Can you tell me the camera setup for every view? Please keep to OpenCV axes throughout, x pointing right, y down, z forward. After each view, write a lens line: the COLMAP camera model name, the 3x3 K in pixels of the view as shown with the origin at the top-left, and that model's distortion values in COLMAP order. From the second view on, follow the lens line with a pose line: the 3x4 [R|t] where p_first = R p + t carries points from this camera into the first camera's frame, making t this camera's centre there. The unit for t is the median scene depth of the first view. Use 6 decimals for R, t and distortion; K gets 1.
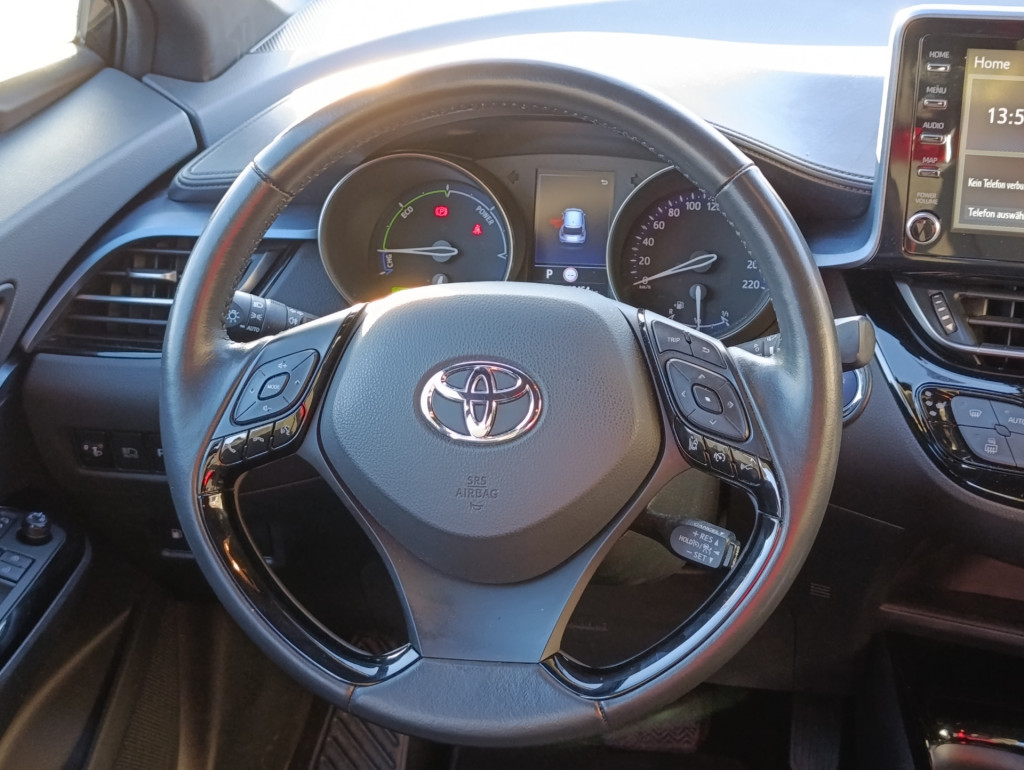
lens RADIAL K [[1907.3, 0, 512.0], [0, 1907.3, 385.0], [0, 0, 1]] dist [0.212345, -0.219539]
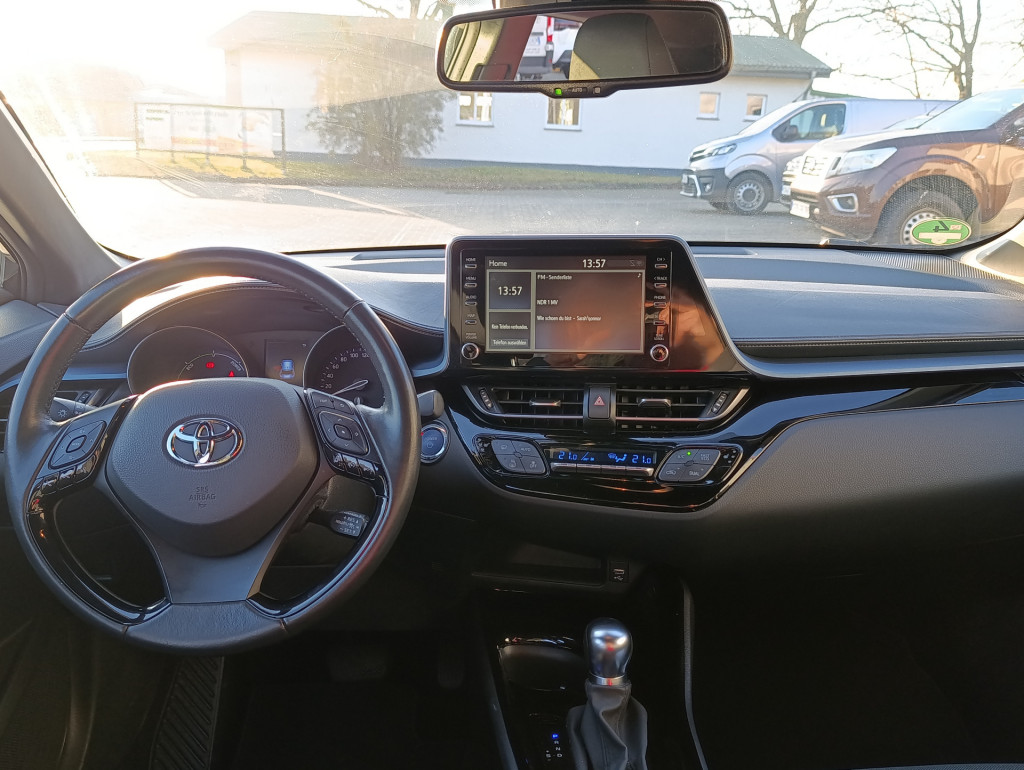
lens RADIAL K [[922.7, 0, 512.0], [0, 922.7, 385.0], [0, 0, 1]] dist [0.152111, -0.343492]
pose [[0.981123, -0.040449, 0.189106, 0.090871], [0.070596, 0.985308, -0.155513, 0.101414], [-0.180038, 0.165928, 0.969564, 0.146239]]
